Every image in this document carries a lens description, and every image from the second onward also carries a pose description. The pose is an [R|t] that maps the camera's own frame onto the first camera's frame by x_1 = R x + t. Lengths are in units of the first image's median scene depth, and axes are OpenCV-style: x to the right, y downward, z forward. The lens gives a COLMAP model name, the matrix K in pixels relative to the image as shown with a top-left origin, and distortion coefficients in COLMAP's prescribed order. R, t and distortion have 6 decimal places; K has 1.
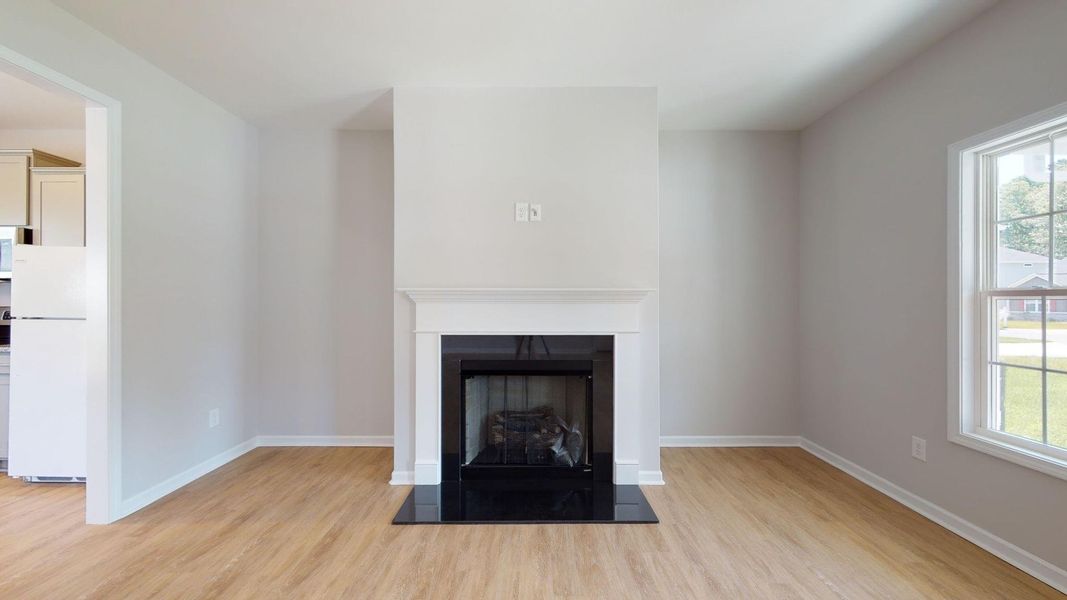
lens RADIAL K [[391.9, 0, 531.3], [0, 391.9, 300.7], [0, 0, 1]] dist [-0.000573, -0.000079]
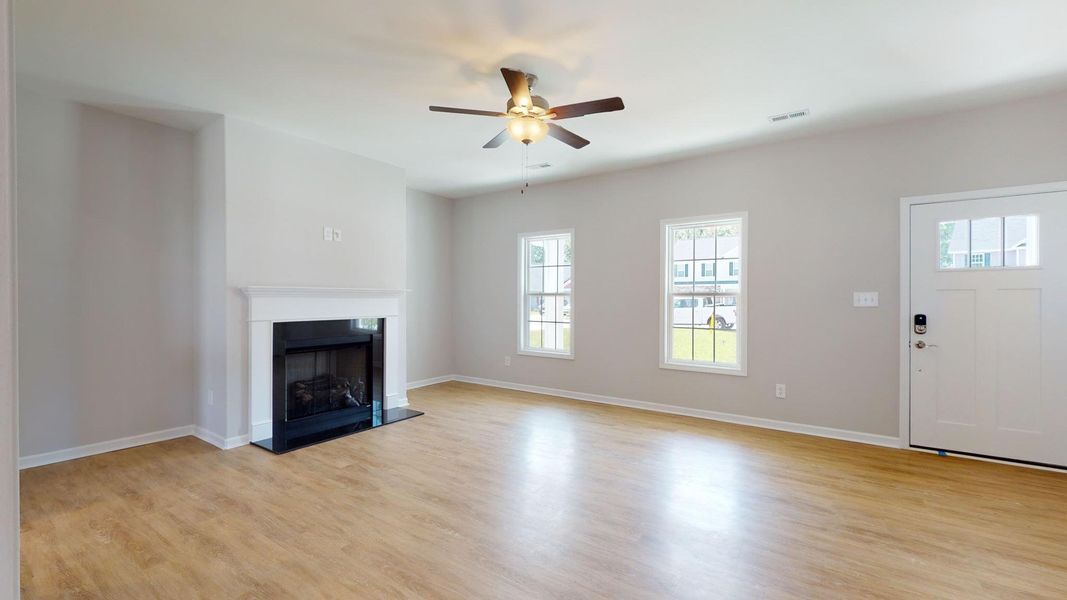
lens RADIAL K [[449.1, 0, 533.0], [0, 449.1, 298.6], [0, 0, 1]] dist [0.000557, 0.000111]
pose [[0.570525, 0.000215, 0.821280, -0.957143], [-0.002075, 0.999997, 0.001180, 0.006009], [-0.821277, -0.002378, 0.570524, -0.551389]]
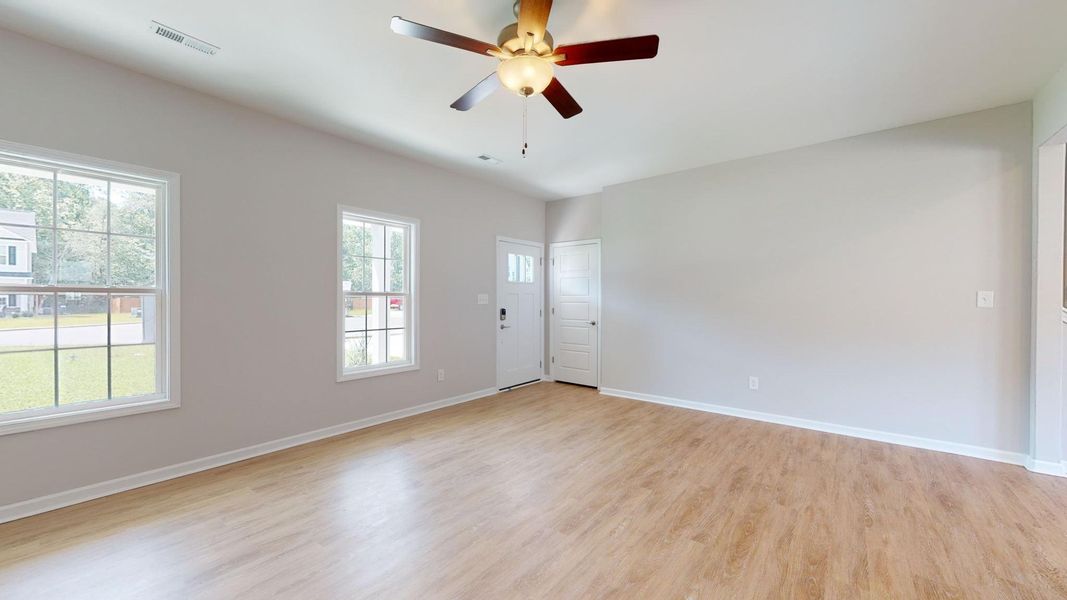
lens RADIAL K [[391.9, 0, 533.4], [0, 391.9, 299.8], [0, 0, 1]] dist [-0.000573, -0.000079]
pose [[-0.780634, -0.002229, 0.624985, -0.505168], [-0.000860, 0.999997, 0.002492, 0.005214], [-0.624988, 0.001408, -0.780633, 0.701707]]
